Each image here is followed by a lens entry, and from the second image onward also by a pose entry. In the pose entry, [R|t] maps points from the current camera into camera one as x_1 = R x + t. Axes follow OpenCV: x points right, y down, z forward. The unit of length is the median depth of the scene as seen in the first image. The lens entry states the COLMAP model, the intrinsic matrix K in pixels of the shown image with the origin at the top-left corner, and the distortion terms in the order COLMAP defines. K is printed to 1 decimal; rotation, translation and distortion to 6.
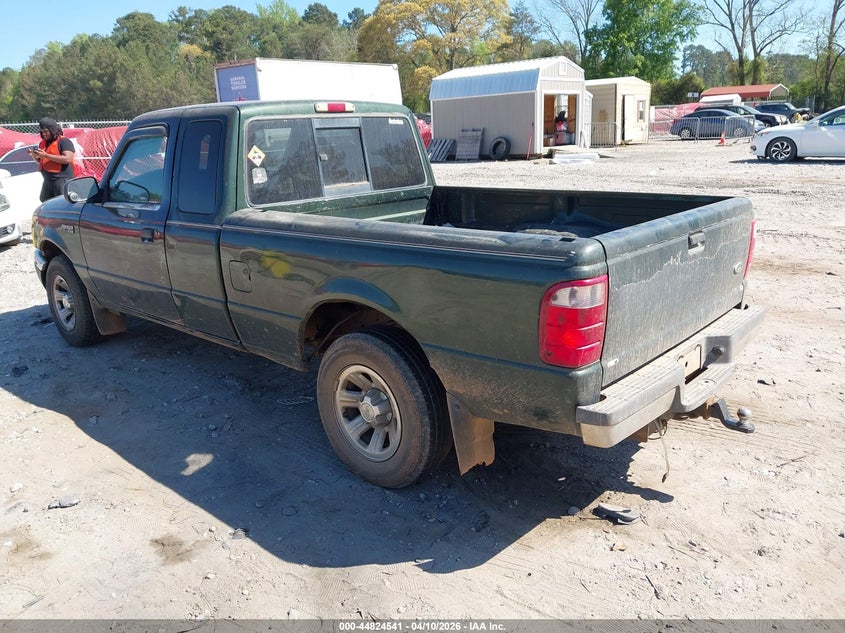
lens RADIAL K [[645.8, 0, 422.5], [0, 645.8, 316.5], [0, 0, 1]] dist [-0.003710, -0.004770]
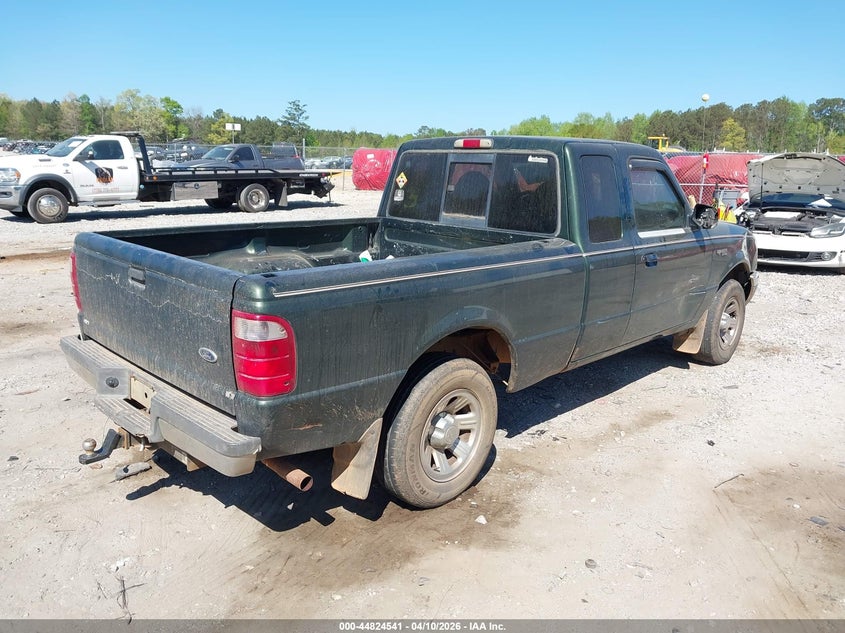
lens RADIAL K [[645.8, 0, 422.5], [0, 645.8, 316.5], [0, 0, 1]] dist [-0.003710, -0.004770]
pose [[-0.027943, 0.267238, -0.963225, 0.974733], [-0.301739, 0.916398, 0.263000, -0.320239], [0.952981, 0.297991, 0.055030, 0.954659]]
